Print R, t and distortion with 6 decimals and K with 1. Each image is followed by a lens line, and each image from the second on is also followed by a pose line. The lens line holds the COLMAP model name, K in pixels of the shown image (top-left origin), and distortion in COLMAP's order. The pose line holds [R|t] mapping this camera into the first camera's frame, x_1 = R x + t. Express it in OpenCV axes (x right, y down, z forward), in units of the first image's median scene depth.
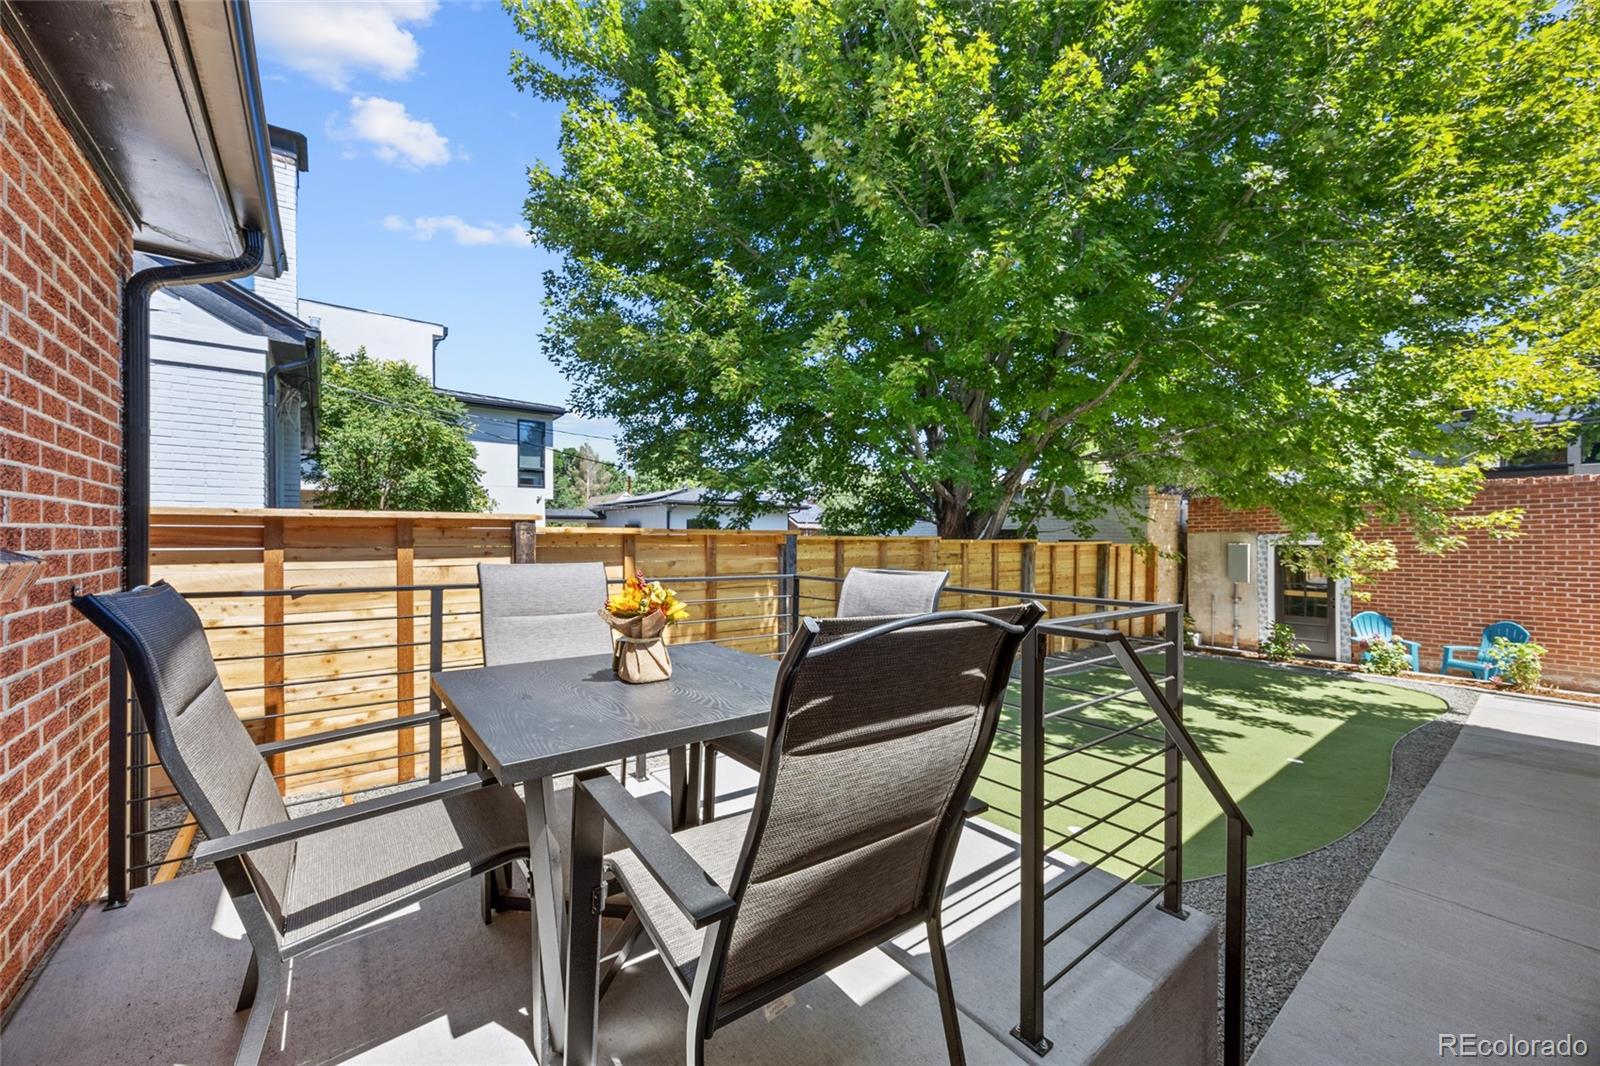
lens RADIAL K [[615.1, 0, 798.0], [0, 615.1, 539.0], [0, 0, 1]] dist [-0.000785, -0.000069]
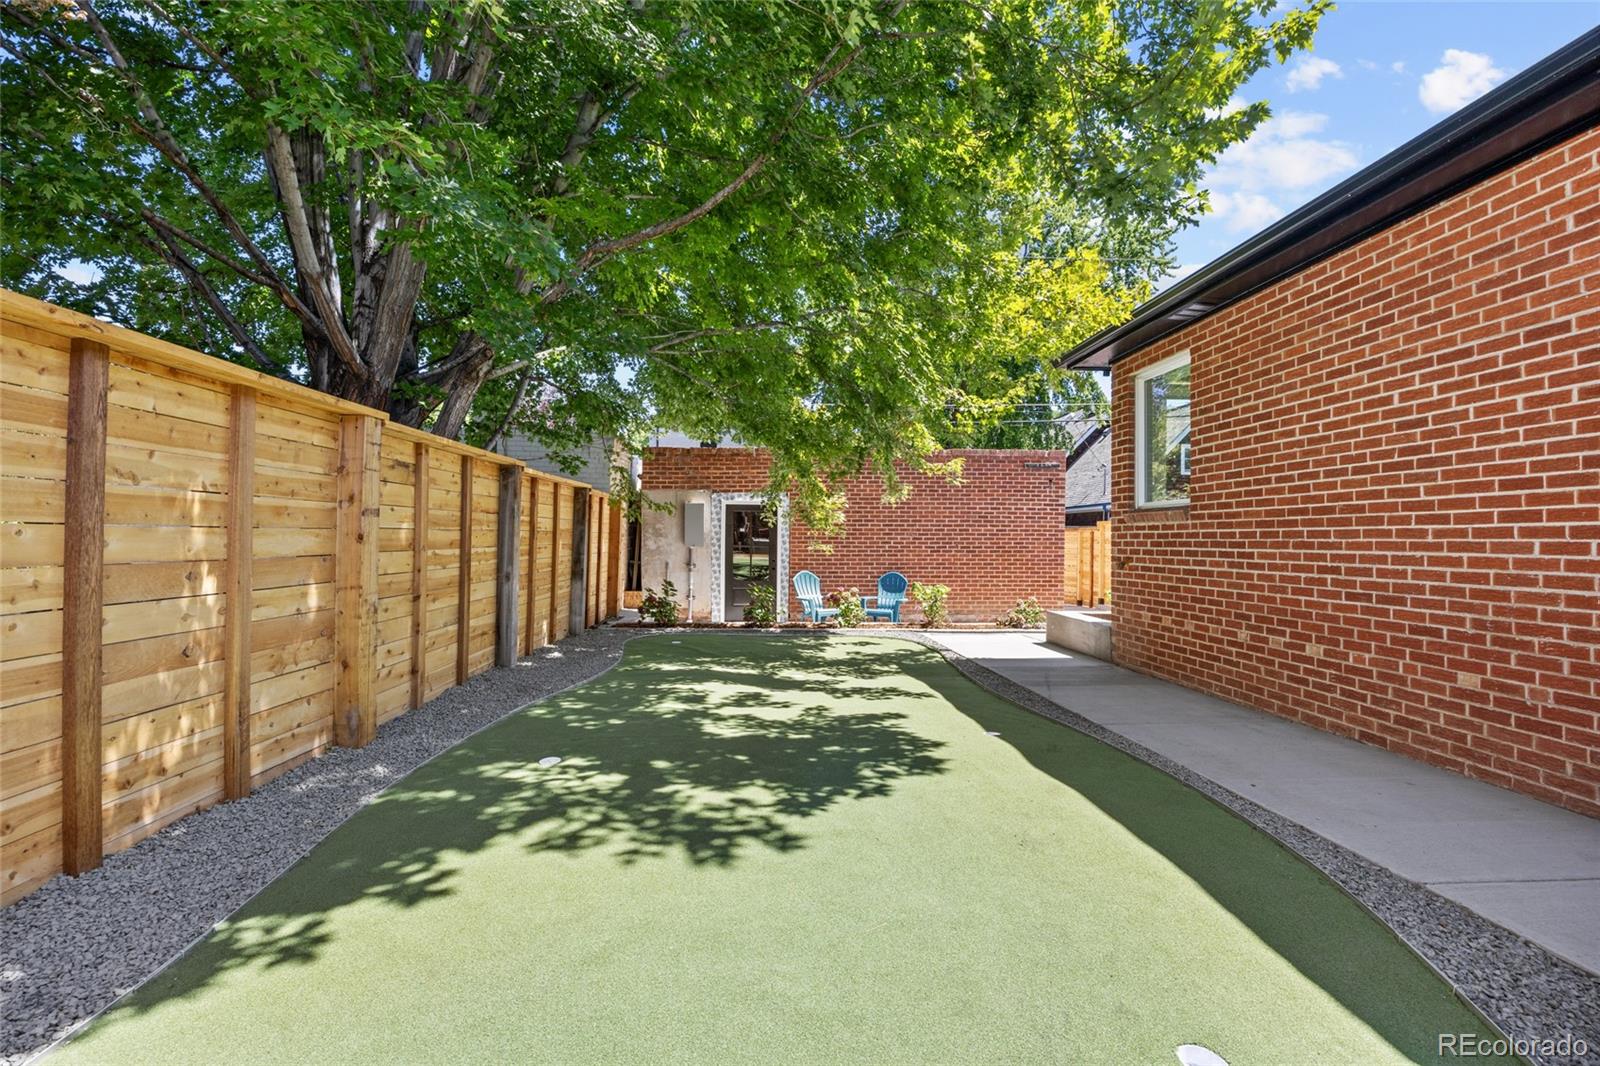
lens RADIAL K [[696.1, 0, 799.4], [0, 696.1, 534.9], [0, 0, 1]] dist [0.000540, 0.000012]
pose [[0.578133, 0.006253, 0.815918, -0.006638], [-0.006902, 0.999972, -0.002773, 0.070291], [-0.815913, -0.004029, 0.578161, 0.386674]]
